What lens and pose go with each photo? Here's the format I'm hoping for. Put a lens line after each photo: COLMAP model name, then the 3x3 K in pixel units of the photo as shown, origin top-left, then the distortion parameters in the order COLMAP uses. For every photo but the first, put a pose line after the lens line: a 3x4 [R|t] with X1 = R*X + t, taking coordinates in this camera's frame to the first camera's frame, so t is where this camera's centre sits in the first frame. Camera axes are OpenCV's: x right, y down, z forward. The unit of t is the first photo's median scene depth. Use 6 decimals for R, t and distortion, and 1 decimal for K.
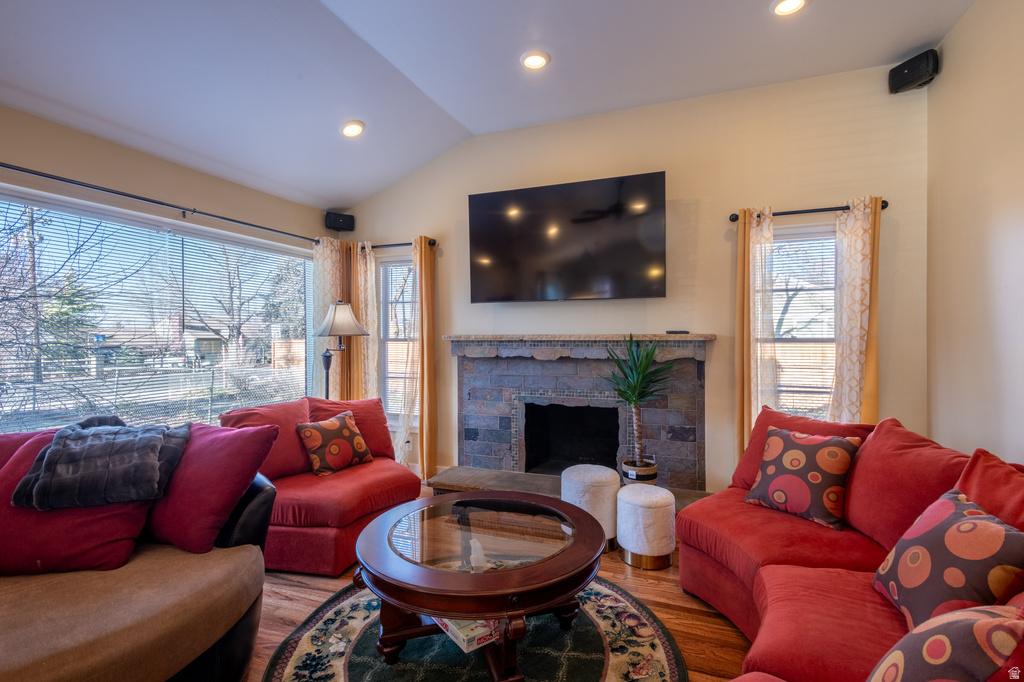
lens RADIAL K [[478.2, 0, 516.2], [0, 478.2, 338.7], [0, 0, 1]] dist [0.023237, -0.008991]
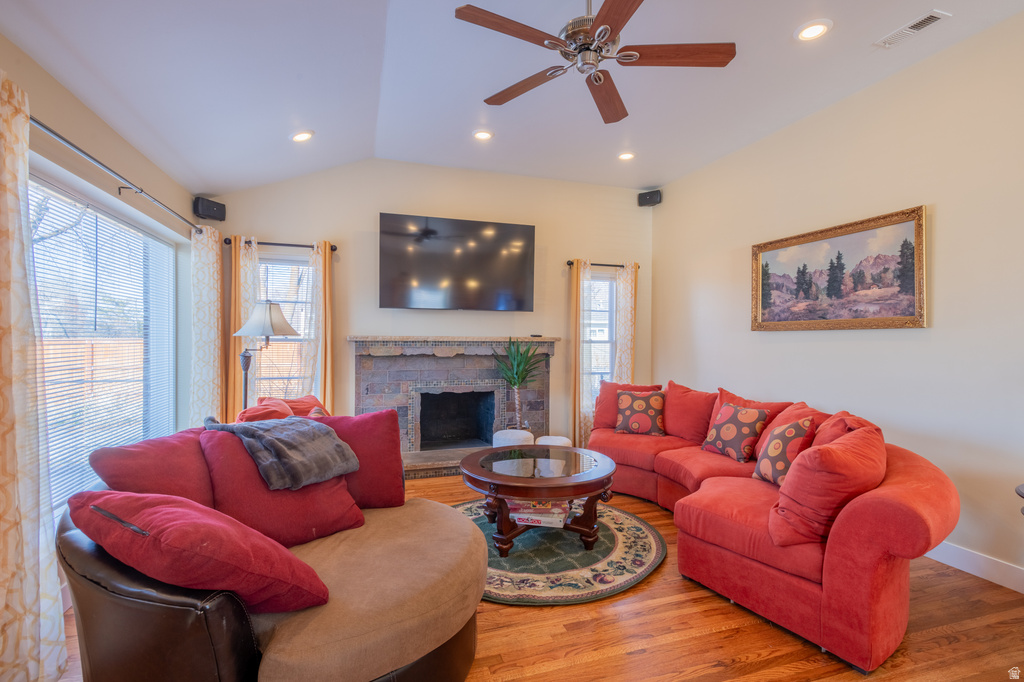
lens RADIAL K [[478.2, 0, 516.2], [0, 478.2, 338.7], [0, 0, 1]] dist [0.023237, -0.008991]
pose [[0.776761, 0.007296, 0.629753, -0.601831], [-0.005822, 0.999973, -0.004404, 0.002023], [-0.629769, -0.000246, 0.776783, -0.090261]]
